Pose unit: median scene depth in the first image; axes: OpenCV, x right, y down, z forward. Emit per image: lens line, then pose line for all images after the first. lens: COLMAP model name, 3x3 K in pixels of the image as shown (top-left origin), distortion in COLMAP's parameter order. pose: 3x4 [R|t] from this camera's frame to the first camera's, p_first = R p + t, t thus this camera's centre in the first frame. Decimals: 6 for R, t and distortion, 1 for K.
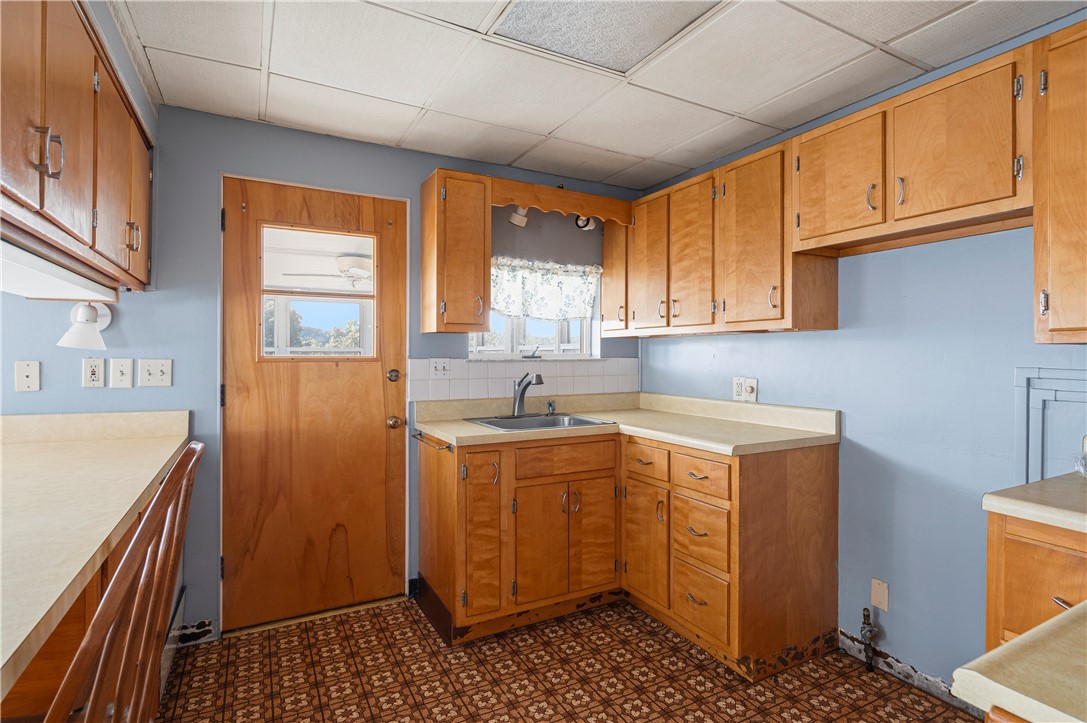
lens RADIAL K [[540.3, 0, 546.5], [0, 540.3, 355.0], [0, 0, 1]] dist [0.004562, -0.000069]
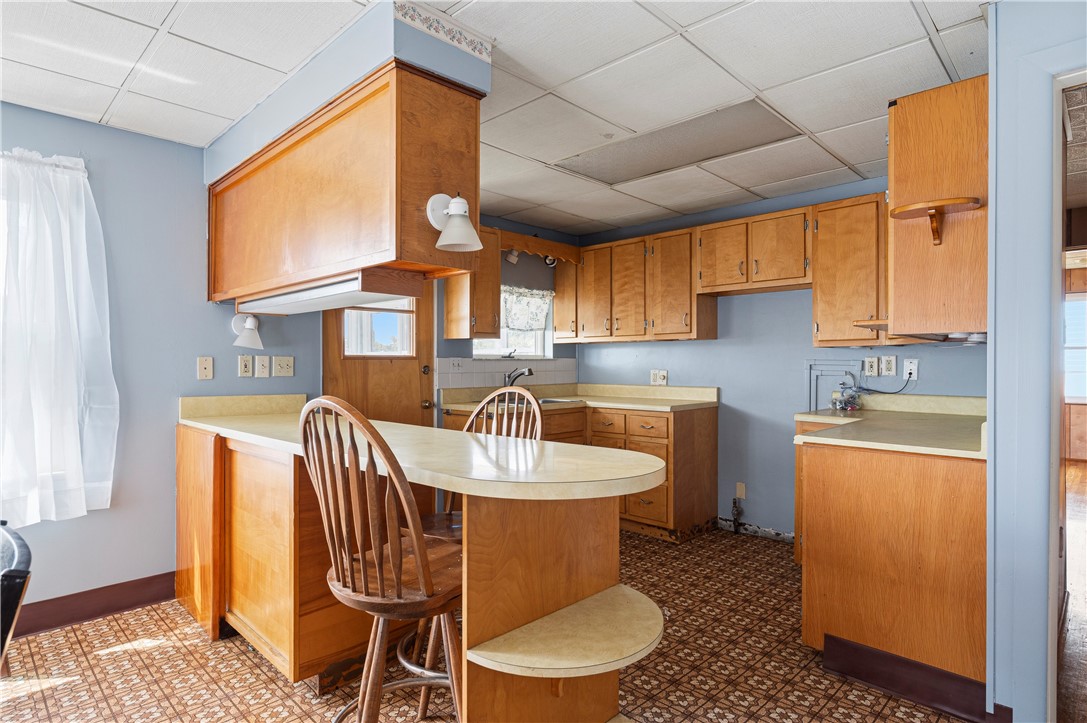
lens RADIAL K [[578.1, 0, 541.5], [0, 578.1, 364.5], [0, 0, 1]] dist [0.001865, -0.001146]
pose [[0.957015, -0.003135, 0.290023, -0.503928], [0.002471, 0.999993, 0.002656, 0.025039], [-0.290029, -0.001826, 0.957016, -0.558786]]
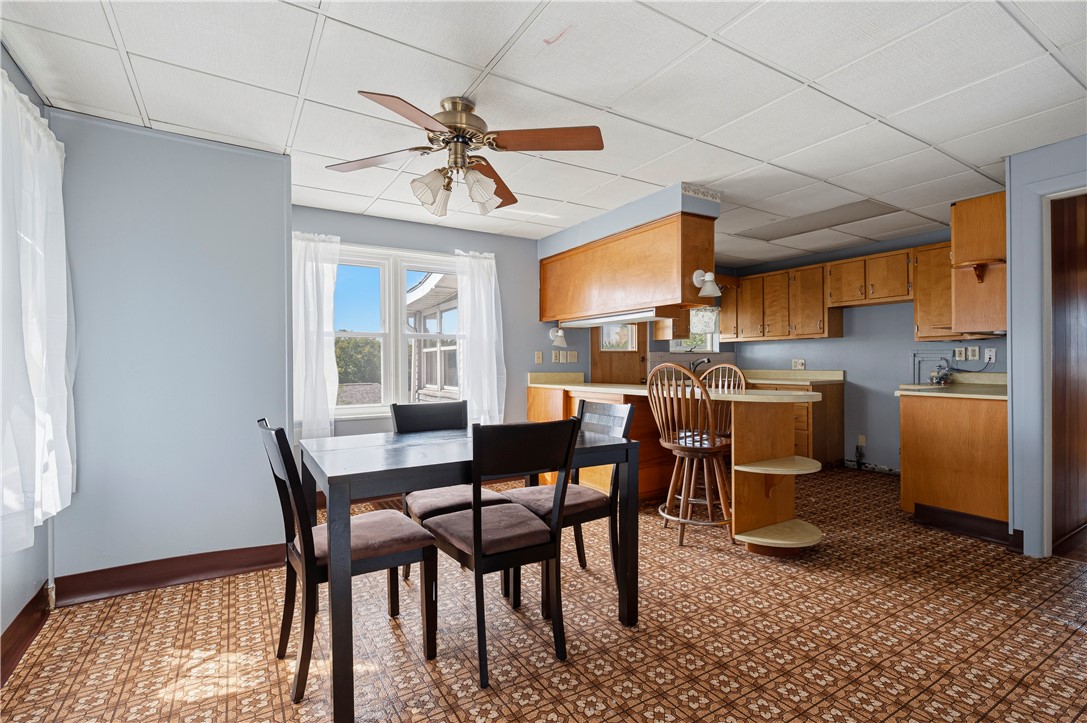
lens RADIAL K [[492.0, 0, 546.1], [0, 492.0, 360.2], [0, 0, 1]] dist [-0.002469, -0.000047]
pose [[0.998569, -0.007365, 0.052974, -0.924984], [0.007655, 0.999957, -0.005277, 0.057187], [-0.052932, 0.005675, 0.998582, -1.153867]]
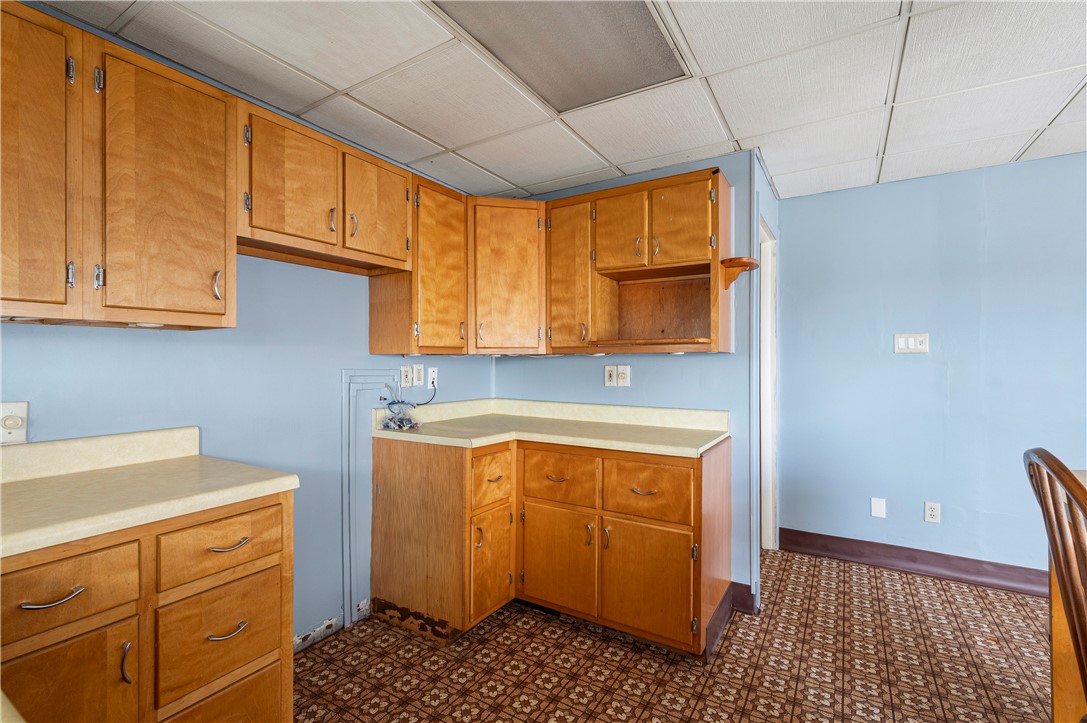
lens RADIAL K [[492.0, 0, 543.9], [0, 492.0, 357.0], [0, 0, 1]] dist [-0.002469, -0.000047]
pose [[-0.492520, 0.007926, 0.870265, -0.397167], [0.001333, 0.999964, -0.008353, 0.001604], [-0.870300, -0.002954, -0.492513, 0.897073]]
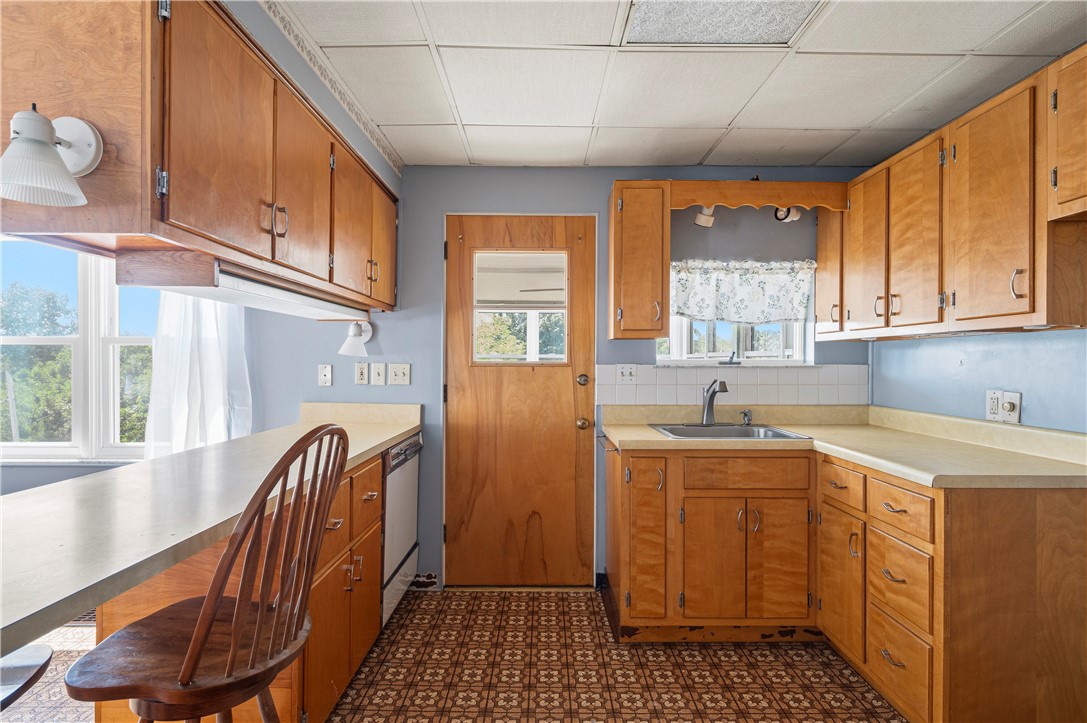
lens RADIAL K [[540.3, 0, 548.6], [0, 540.3, 361.4], [0, 0, 1]] dist [0.004562, -0.000069]
pose [[0.883494, 0.002021, -0.468439, 0.186803], [-0.002086, 0.999998, 0.000380, 0.001327], [0.468438, 0.000641, 0.883496, 0.026492]]
